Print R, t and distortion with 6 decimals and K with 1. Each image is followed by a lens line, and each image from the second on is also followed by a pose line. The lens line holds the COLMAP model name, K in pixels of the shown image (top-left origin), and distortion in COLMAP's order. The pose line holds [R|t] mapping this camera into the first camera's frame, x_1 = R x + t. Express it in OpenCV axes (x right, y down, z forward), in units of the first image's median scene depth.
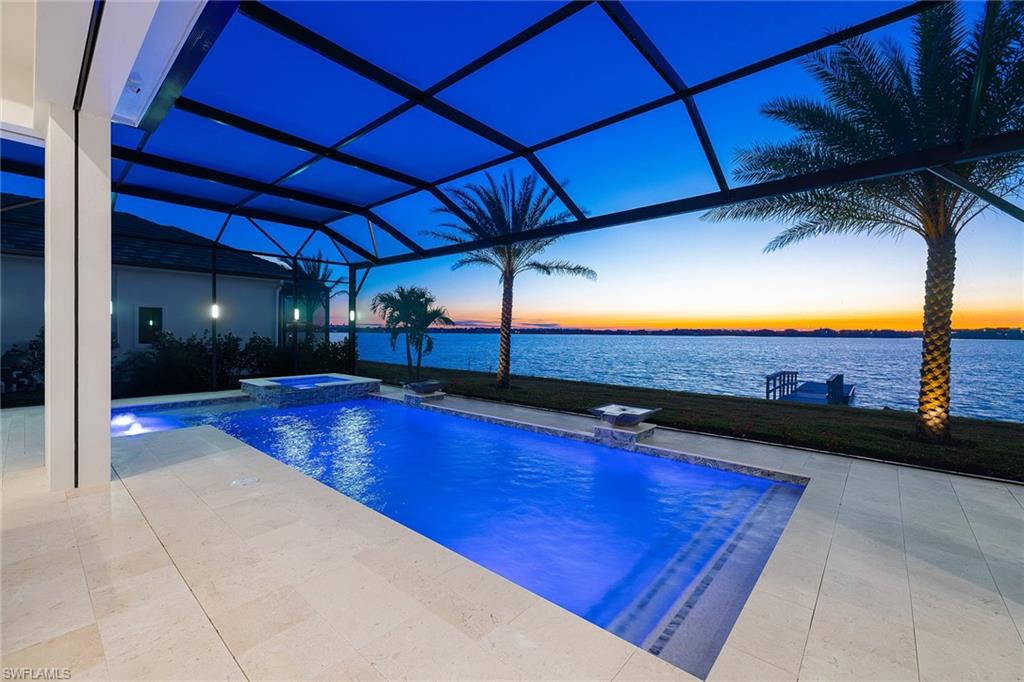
lens RADIAL K [[427.9, 0, 508.2], [0, 427.9, 335.8], [0, 0, 1]] dist [-0.002203, 0.001783]
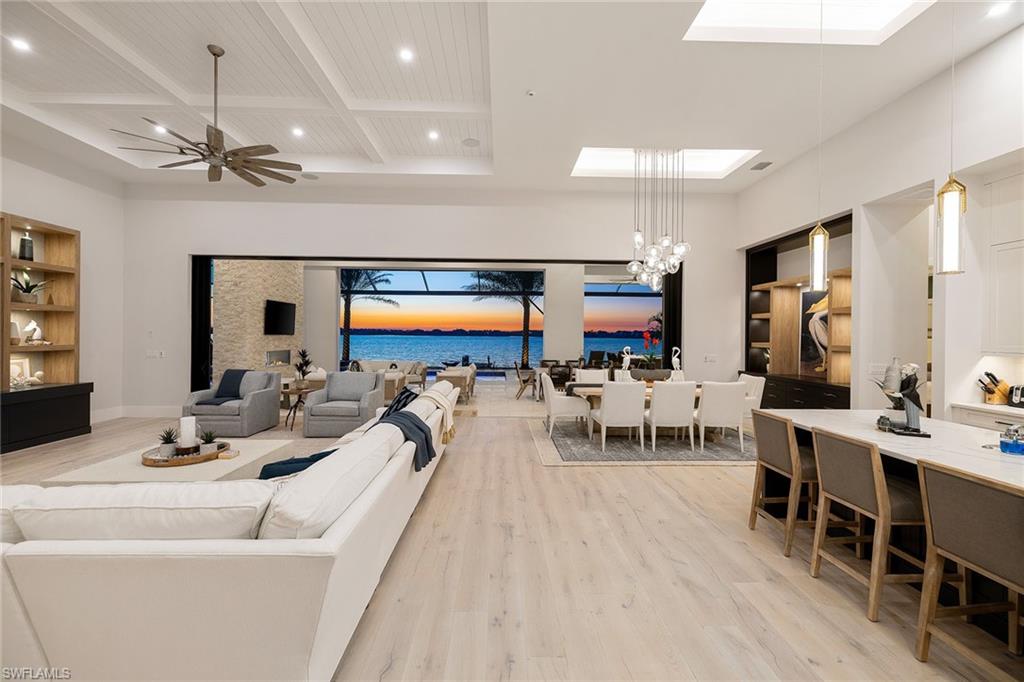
lens RADIAL K [[427.9, 0, 505.5], [0, 427.9, 336.8], [0, 0, 1]] dist [-0.002203, 0.001783]
pose [[0.734261, -0.005907, 0.678842, -0.733322], [0.003012, 0.999981, 0.005443, -0.008578], [-0.678861, -0.001952, 0.734265, -0.712060]]
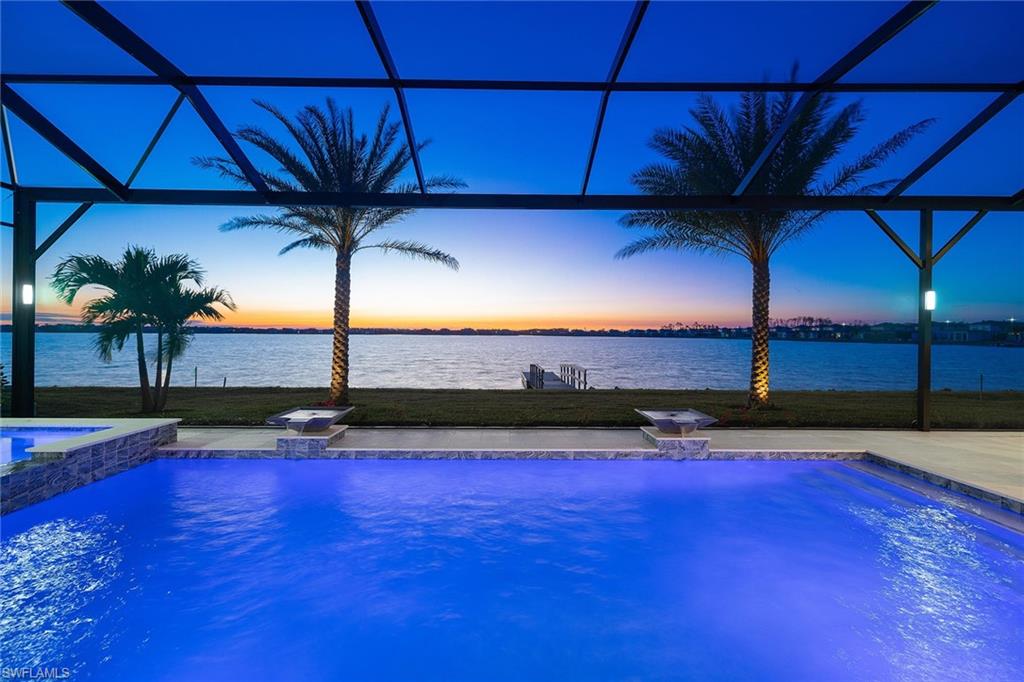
lens RADIAL K [[427.9, 0, 506.8], [0, 427.9, 339.0], [0, 0, 1]] dist [-0.002203, 0.001783]
pose [[0.742885, -0.011929, 0.669313, -0.300738], [0.004877, 0.999911, 0.012408, -0.000486], [-0.669402, -0.005954, 0.742877, 0.286946]]
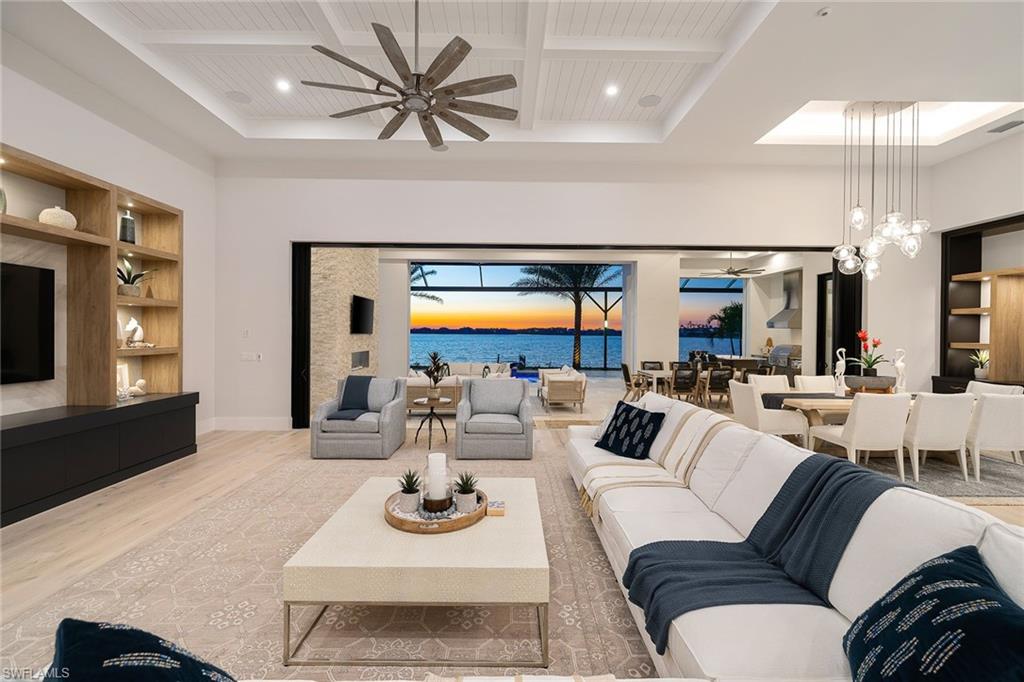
lens RADIAL K [[427.9, 0, 505.0], [0, 427.9, 335.9], [0, 0, 1]] dist [-0.002203, 0.001783]
pose [[0.744135, -0.008375, 0.667977, -0.804455], [0.004198, 0.999960, 0.007861, -0.010784], [-0.668016, -0.003046, 0.744141, -0.526292]]
